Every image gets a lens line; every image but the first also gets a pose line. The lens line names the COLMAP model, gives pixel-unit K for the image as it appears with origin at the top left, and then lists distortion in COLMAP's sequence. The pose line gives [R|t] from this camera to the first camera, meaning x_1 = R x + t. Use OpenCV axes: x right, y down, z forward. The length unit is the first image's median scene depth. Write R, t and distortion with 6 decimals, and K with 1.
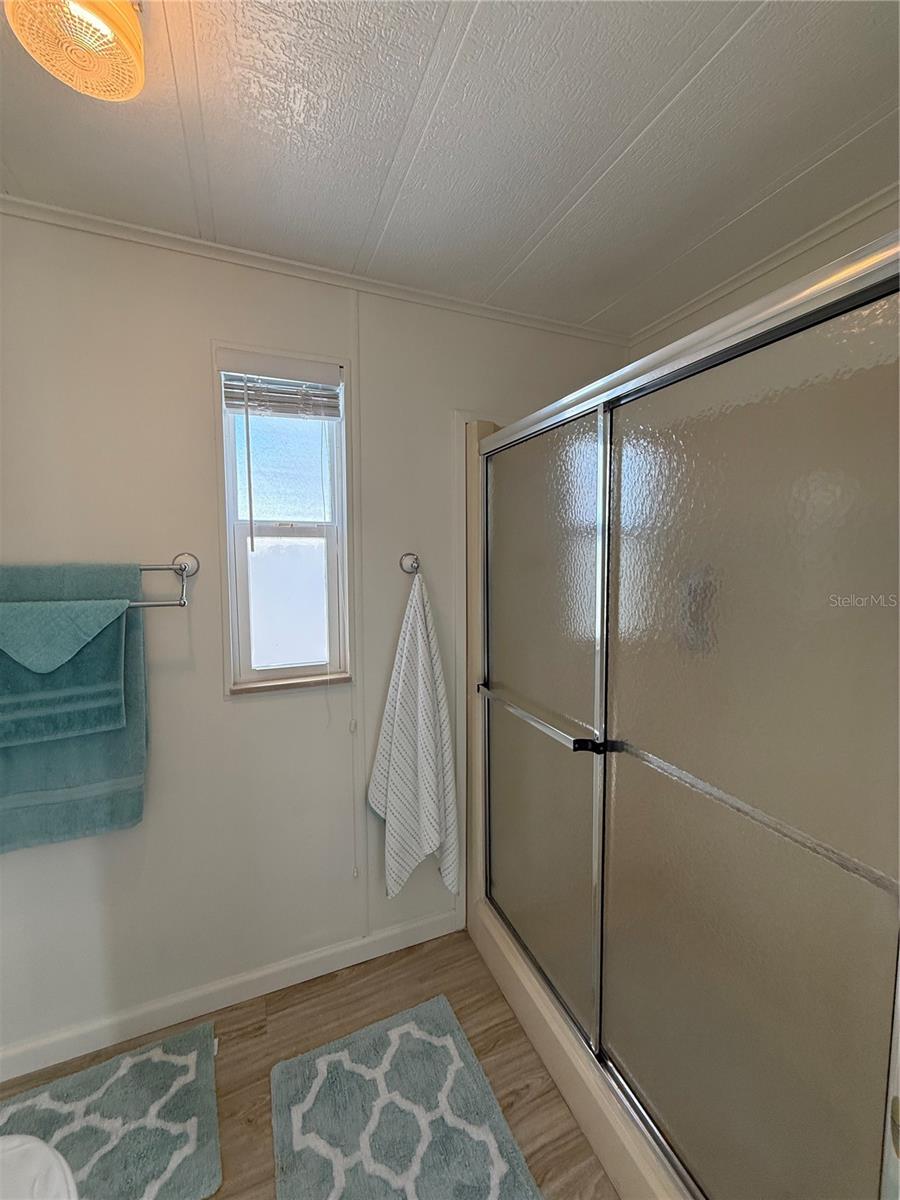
lens RADIAL K [[477.0, 0, 450.1], [0, 477.0, 595.3], [0, 0, 1]] dist [-0.000144, 0.000382]
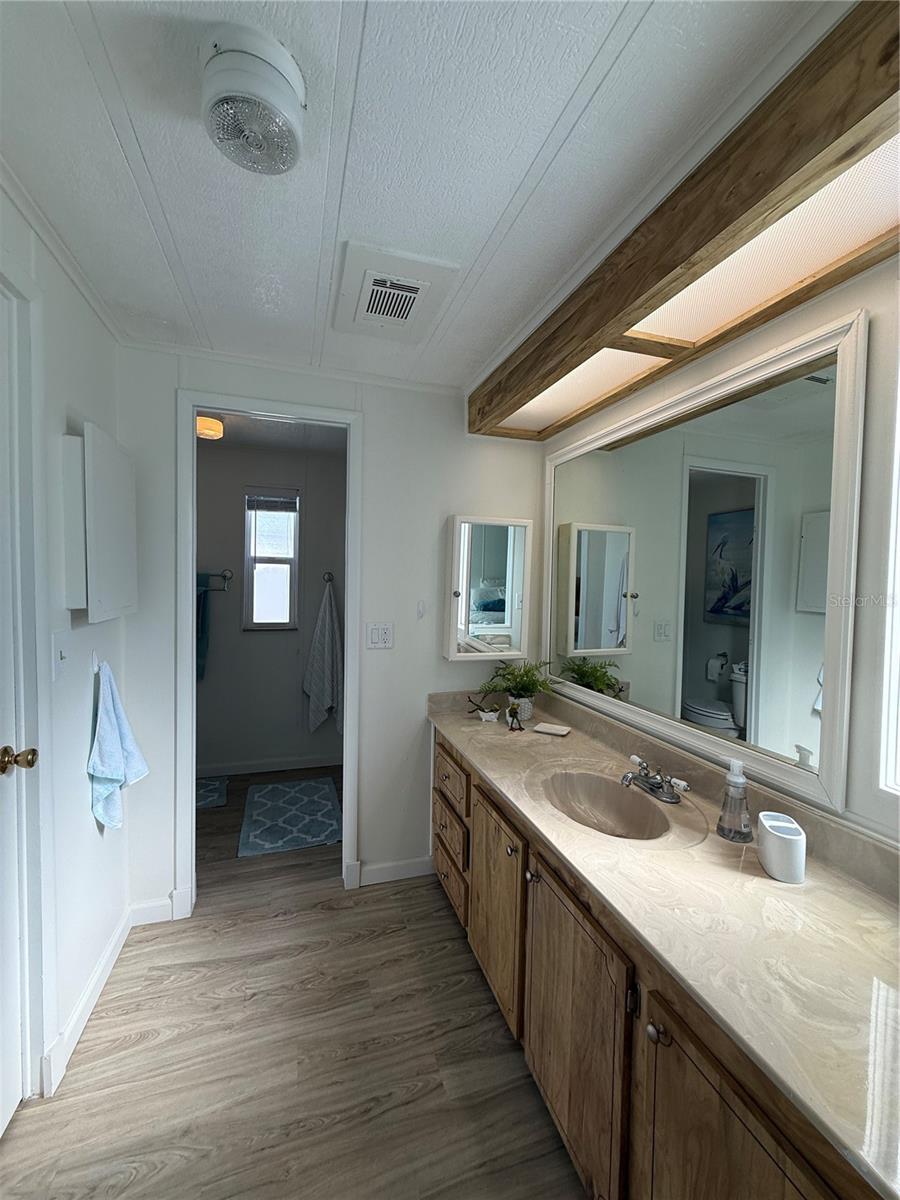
lens RADIAL K [[477.0, 0, 450.1], [0, 477.0, 595.3], [0, 0, 1]] dist [-0.000144, 0.000382]
pose [[0.997004, 0.029887, -0.071338, 0.720365], [-0.033644, 0.998077, -0.052059, 0.125205], [0.069645, 0.054303, 0.996093, -1.277341]]
